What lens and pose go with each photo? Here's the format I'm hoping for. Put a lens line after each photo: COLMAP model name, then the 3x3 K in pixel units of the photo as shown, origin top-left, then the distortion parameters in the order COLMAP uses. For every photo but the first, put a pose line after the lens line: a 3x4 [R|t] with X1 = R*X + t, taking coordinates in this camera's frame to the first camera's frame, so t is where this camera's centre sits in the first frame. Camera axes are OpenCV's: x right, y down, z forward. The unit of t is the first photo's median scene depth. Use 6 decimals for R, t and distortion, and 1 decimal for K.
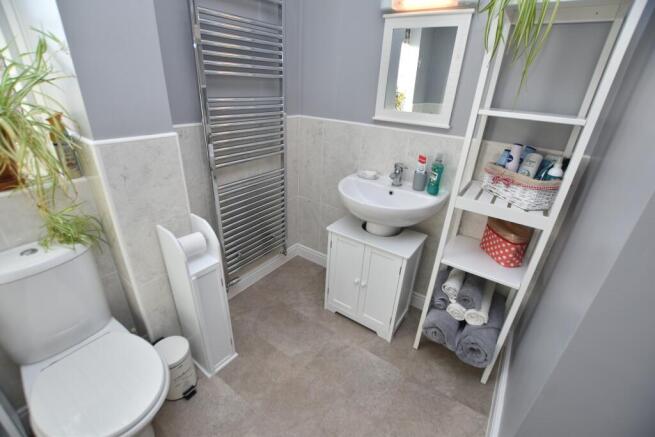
lens RADIAL K [[287.6, 0, 326.0], [0, 287.6, 220.5], [0, 0, 1]] dist [-0.023694, 0.000510]
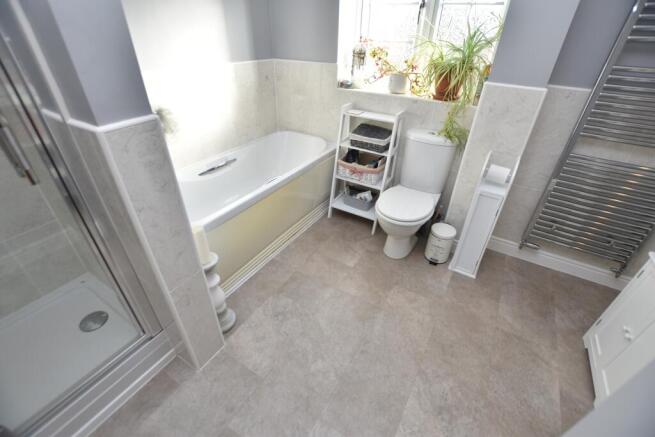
lens RADIAL K [[287.6, 0, 331.5], [0, 287.6, 215.8], [0, 0, 1]] dist [-0.023694, 0.000510]
pose [[0.083516, 0.515473, -0.852826, 0.591491], [-0.449249, 0.783389, 0.429508, 0.012754], [0.889495, 0.347260, 0.297001, -0.003370]]
